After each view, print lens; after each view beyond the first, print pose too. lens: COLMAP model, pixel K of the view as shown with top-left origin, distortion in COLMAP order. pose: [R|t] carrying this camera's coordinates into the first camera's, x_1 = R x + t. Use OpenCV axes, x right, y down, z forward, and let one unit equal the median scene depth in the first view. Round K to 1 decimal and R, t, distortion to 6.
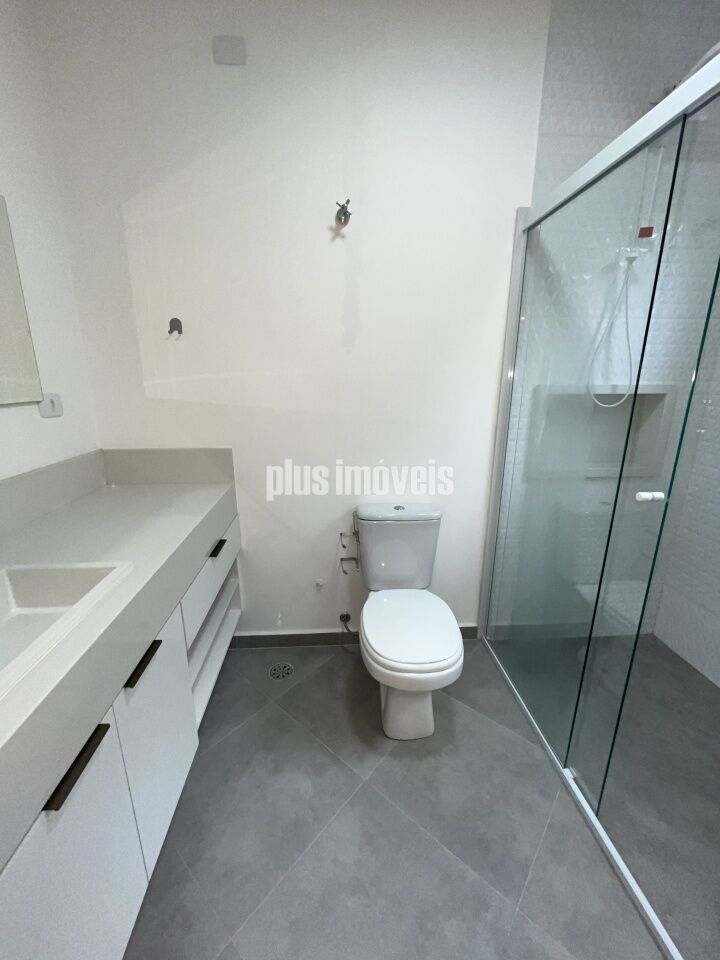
lens RADIAL K [[387.9, 0, 360.0], [0, 387.9, 480.0], [0, 0, 1]] dist [0.000081, 0.000157]
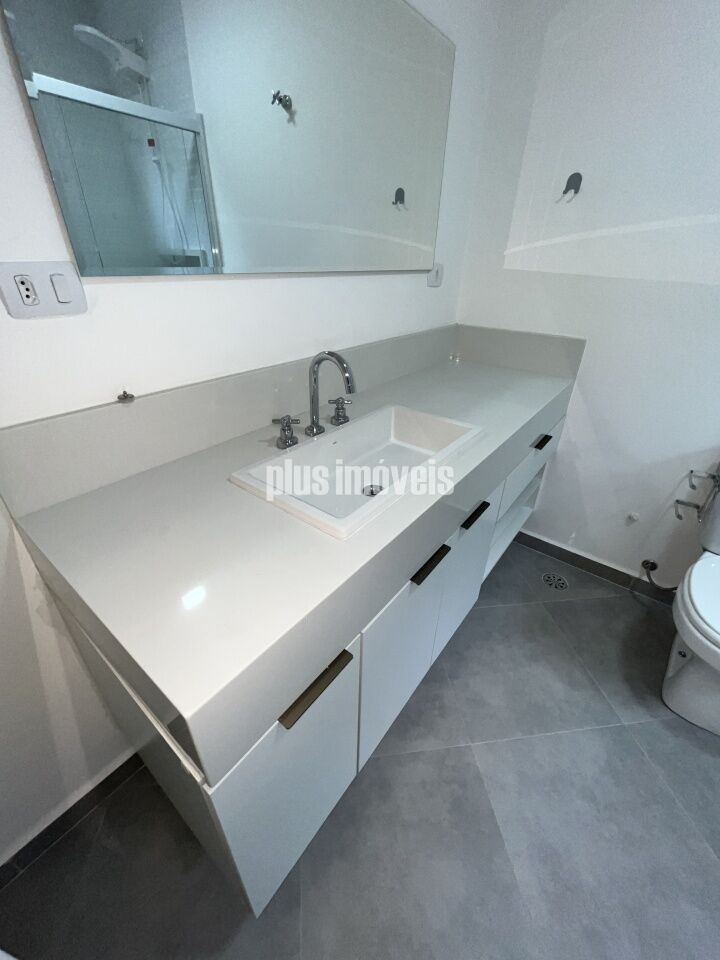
lens RADIAL K [[387.9, 0, 360.0], [0, 387.9, 480.0], [0, 0, 1]] dist [0.000081, 0.000157]
pose [[0.744253, 0.342962, -0.573118, -0.116831], [-0.194021, 0.932107, 0.305830, 0.055469], [0.639095, -0.116418, 0.760266, -0.050384]]
